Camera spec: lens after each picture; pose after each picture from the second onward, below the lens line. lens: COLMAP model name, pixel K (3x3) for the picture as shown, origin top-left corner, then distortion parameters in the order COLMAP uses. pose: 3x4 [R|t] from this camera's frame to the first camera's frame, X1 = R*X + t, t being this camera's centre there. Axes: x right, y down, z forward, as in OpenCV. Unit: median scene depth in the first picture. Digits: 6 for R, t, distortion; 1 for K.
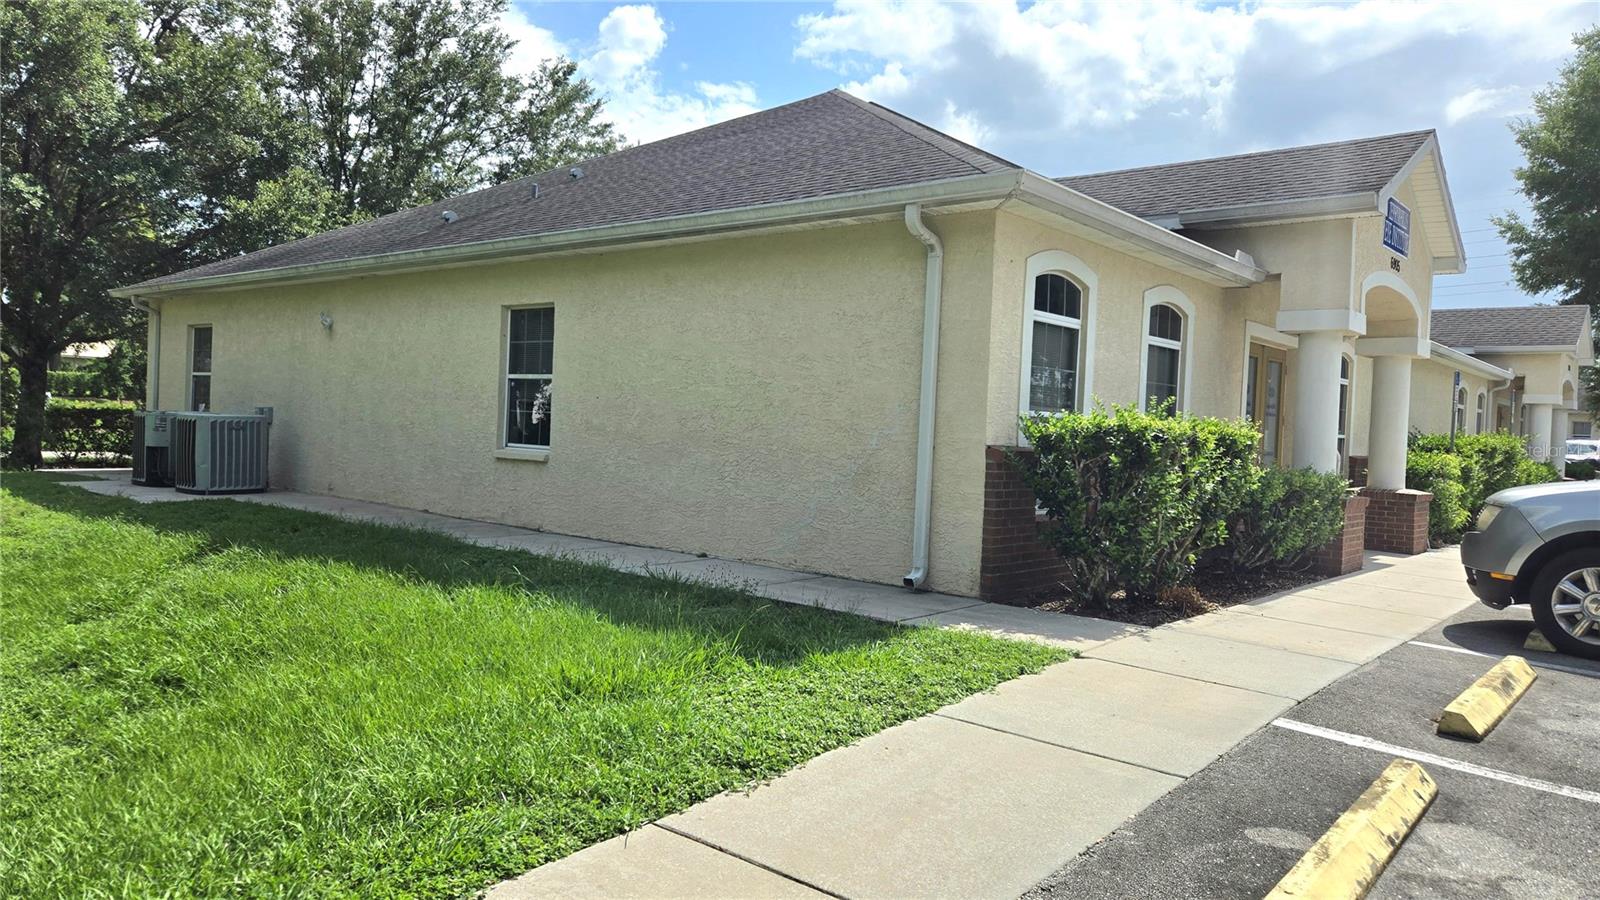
lens RADIAL K [[1080.7, 0, 800.0], [0, 1080.7, 450.0], [0, 0, 1]] dist [0.074236, -0.092515]
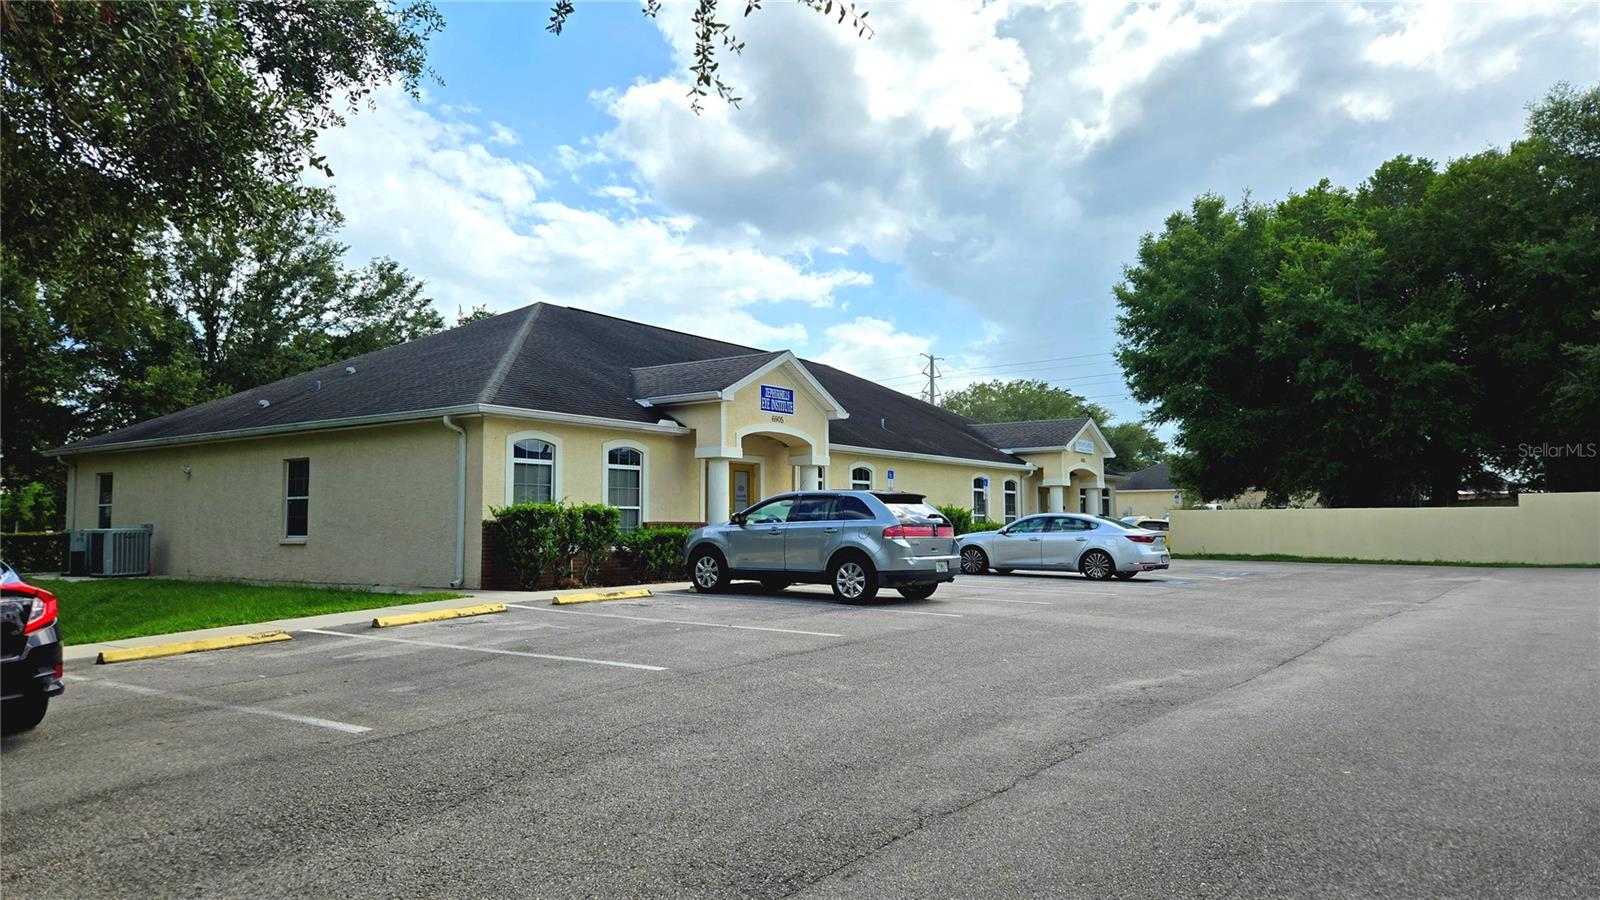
lens RADIAL K [[1080.7, 0, 800.0], [0, 1080.7, 450.0], [0, 0, 1]] dist [0.074236, -0.092515]
pose [[0.996329, -0.038131, 0.076648, 0.325474], [0.045172, 0.994703, -0.092337, 0.043403], [-0.072721, 0.095460, 0.992773, -0.637405]]
